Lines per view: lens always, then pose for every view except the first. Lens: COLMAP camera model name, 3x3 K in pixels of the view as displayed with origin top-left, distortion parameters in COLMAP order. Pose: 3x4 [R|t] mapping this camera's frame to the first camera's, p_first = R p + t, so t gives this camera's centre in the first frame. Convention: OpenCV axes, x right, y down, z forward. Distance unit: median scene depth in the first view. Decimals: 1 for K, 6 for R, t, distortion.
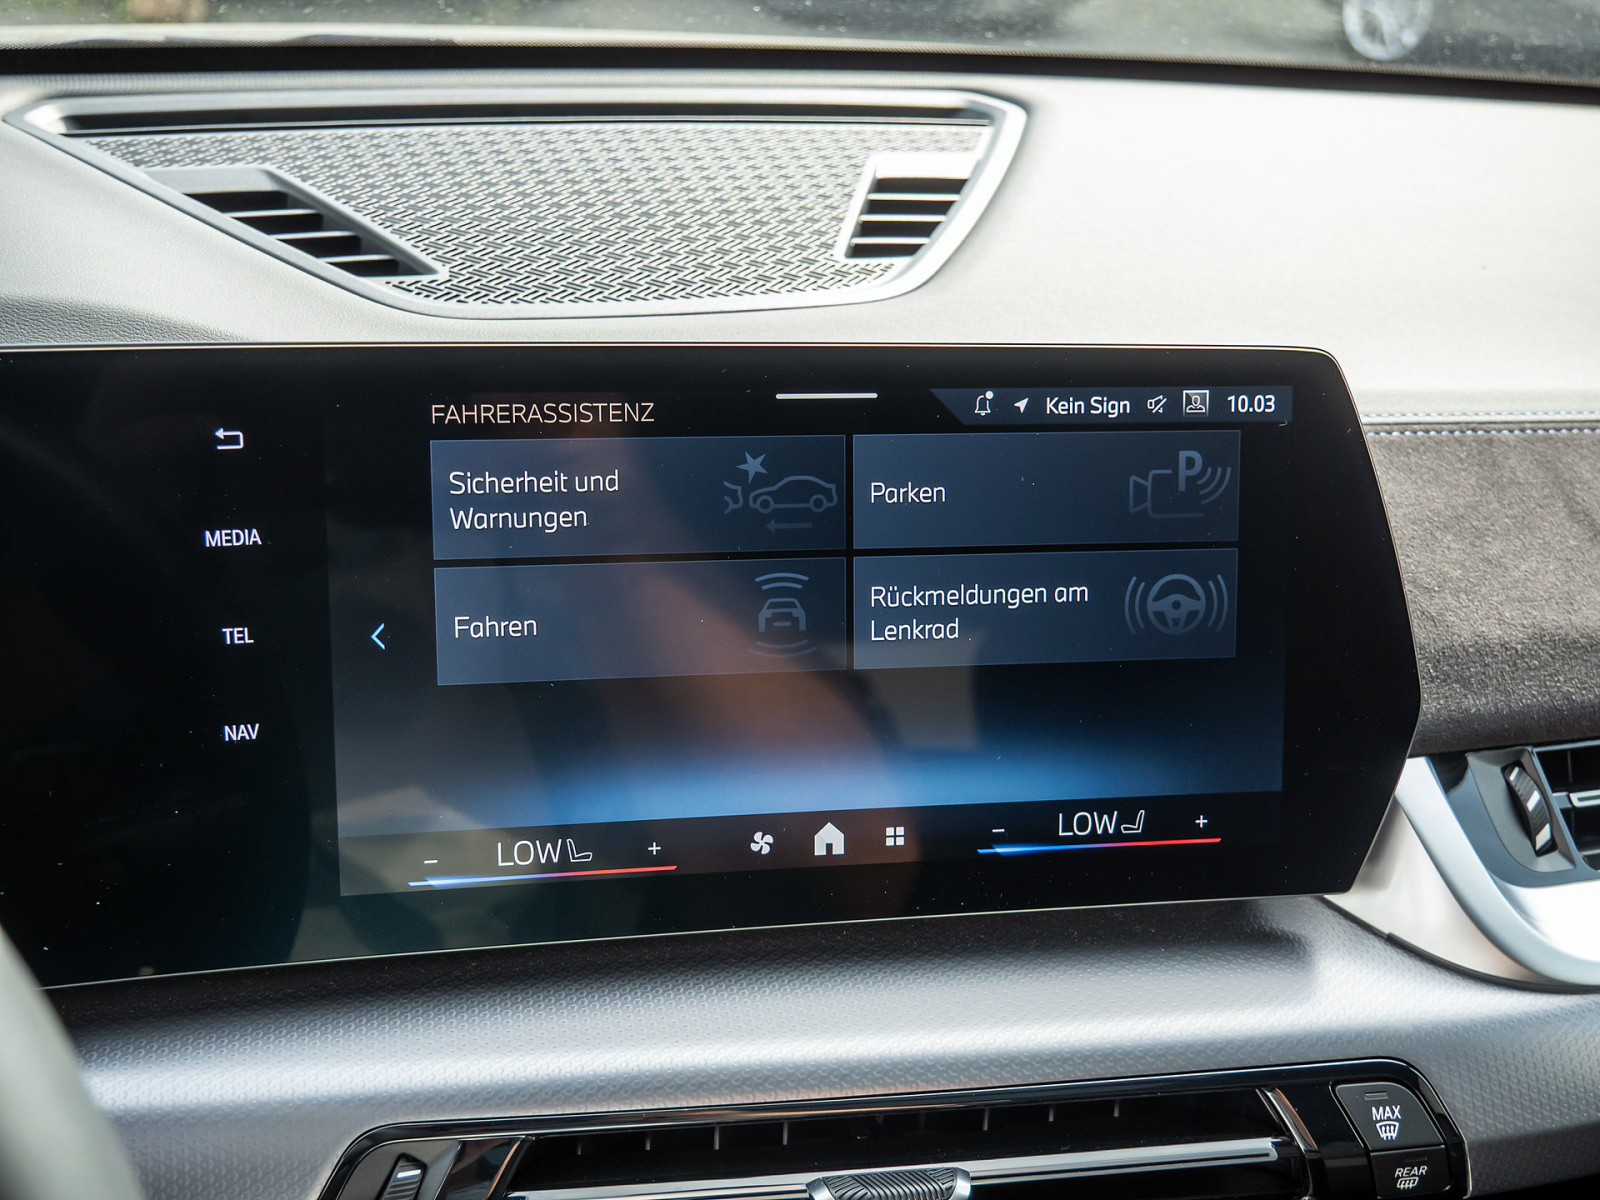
lens RADIAL K [[1894.9, 0, 800.0], [0, 1894.9, 600.0], [0, 0, 1]] dist [0.000637, 0.034750]
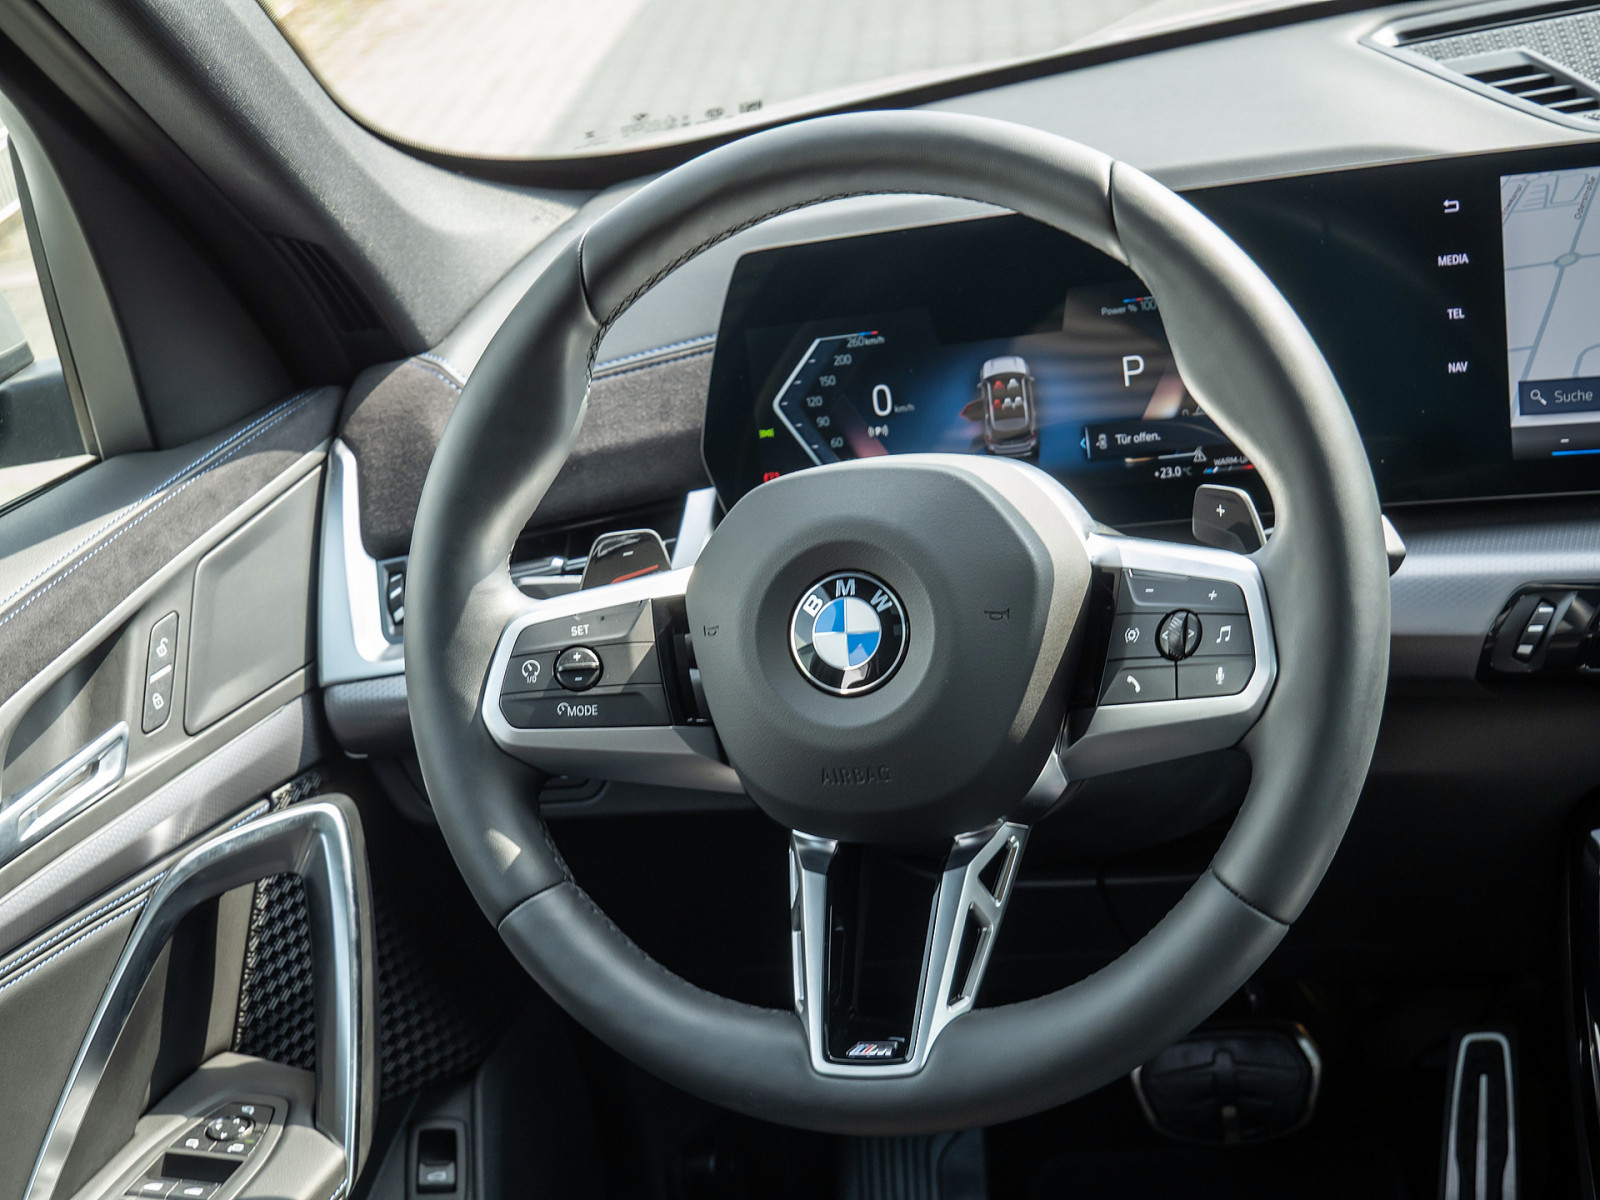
lens RADIAL K [[2324.6, 0, 800.0], [0, 2324.6, 600.0], [0, 0, 1]] dist [0.020807, 0.037034]
pose [[0.788488, 0.013523, -0.614902, 0.521292], [-0.006492, 0.999886, 0.013665, 0.236096], [0.615016, -0.006783, 0.788485, -1.029229]]
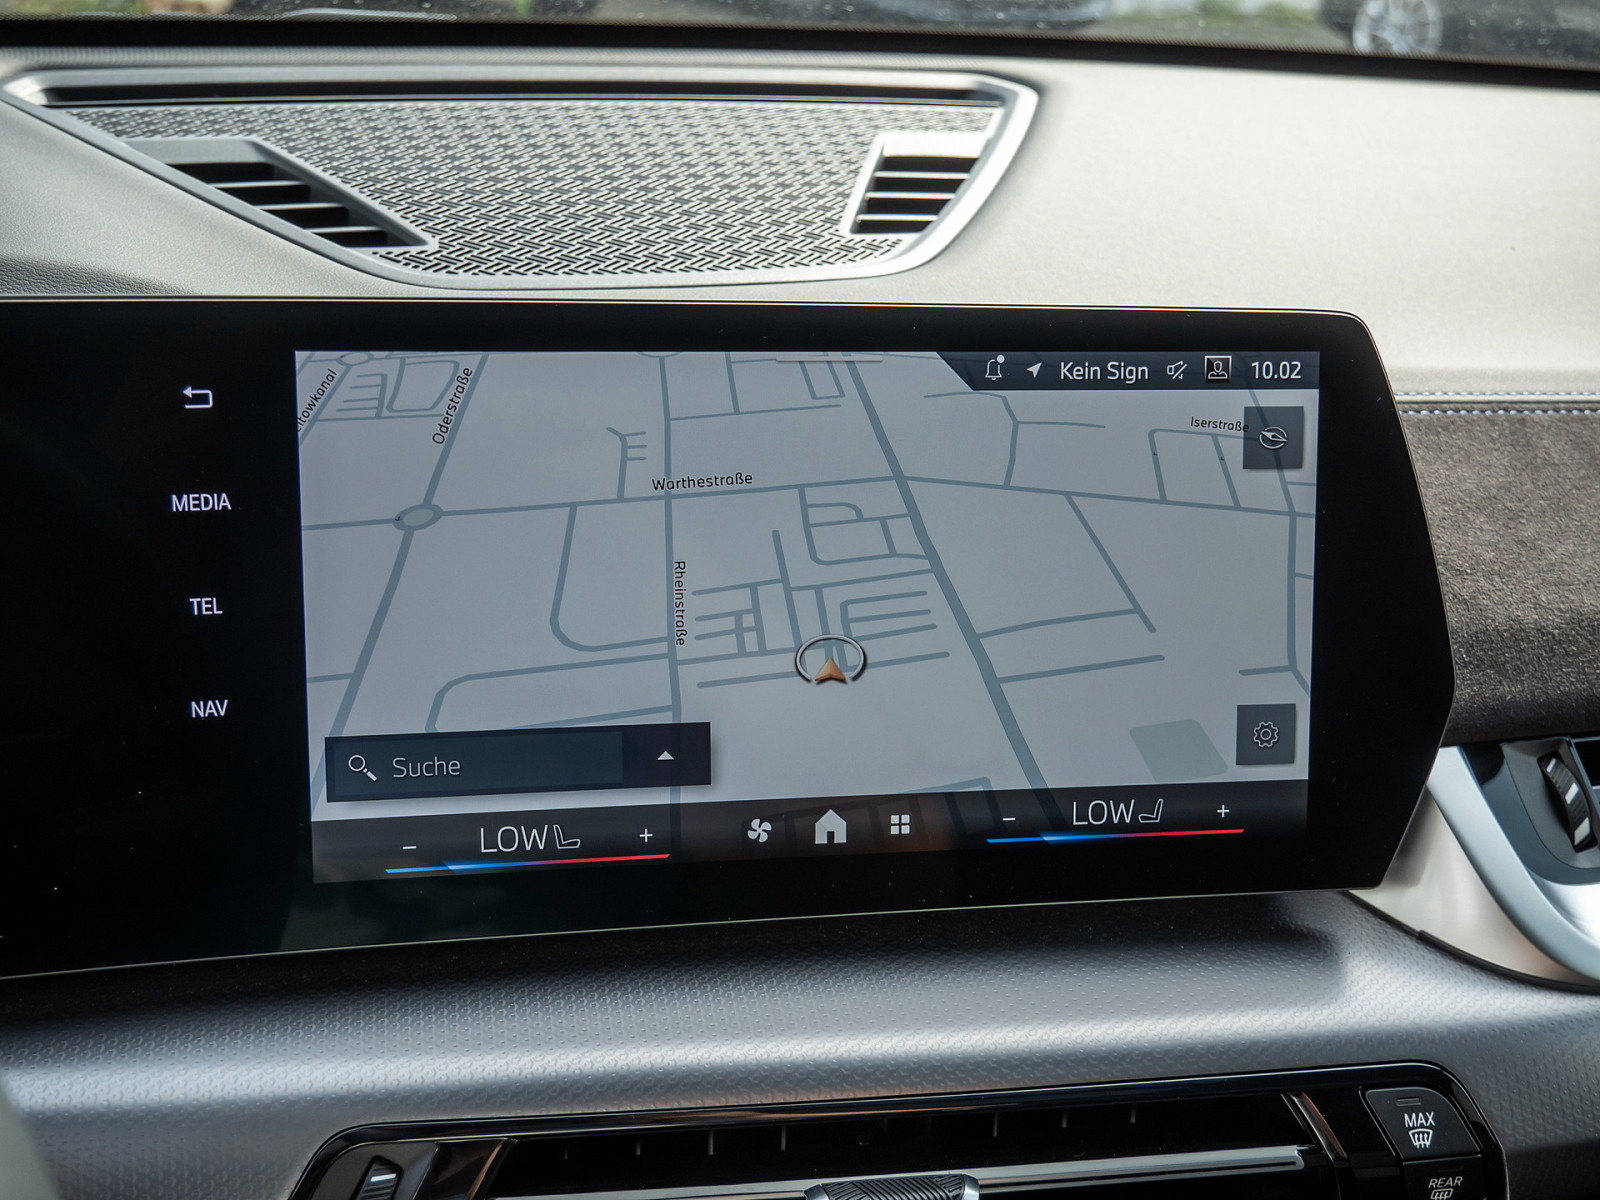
lens RADIAL K [[1894.9, 0, 800.0], [0, 1894.9, 600.0], [0, 0, 1]] dist [0.000637, 0.034750]
pose [[0.999983, 0.003190, -0.004893, 0.004142], [-0.003254, 0.999910, -0.013051, 0.023767], [0.004851, 0.013066, 0.999903, 0.047866]]
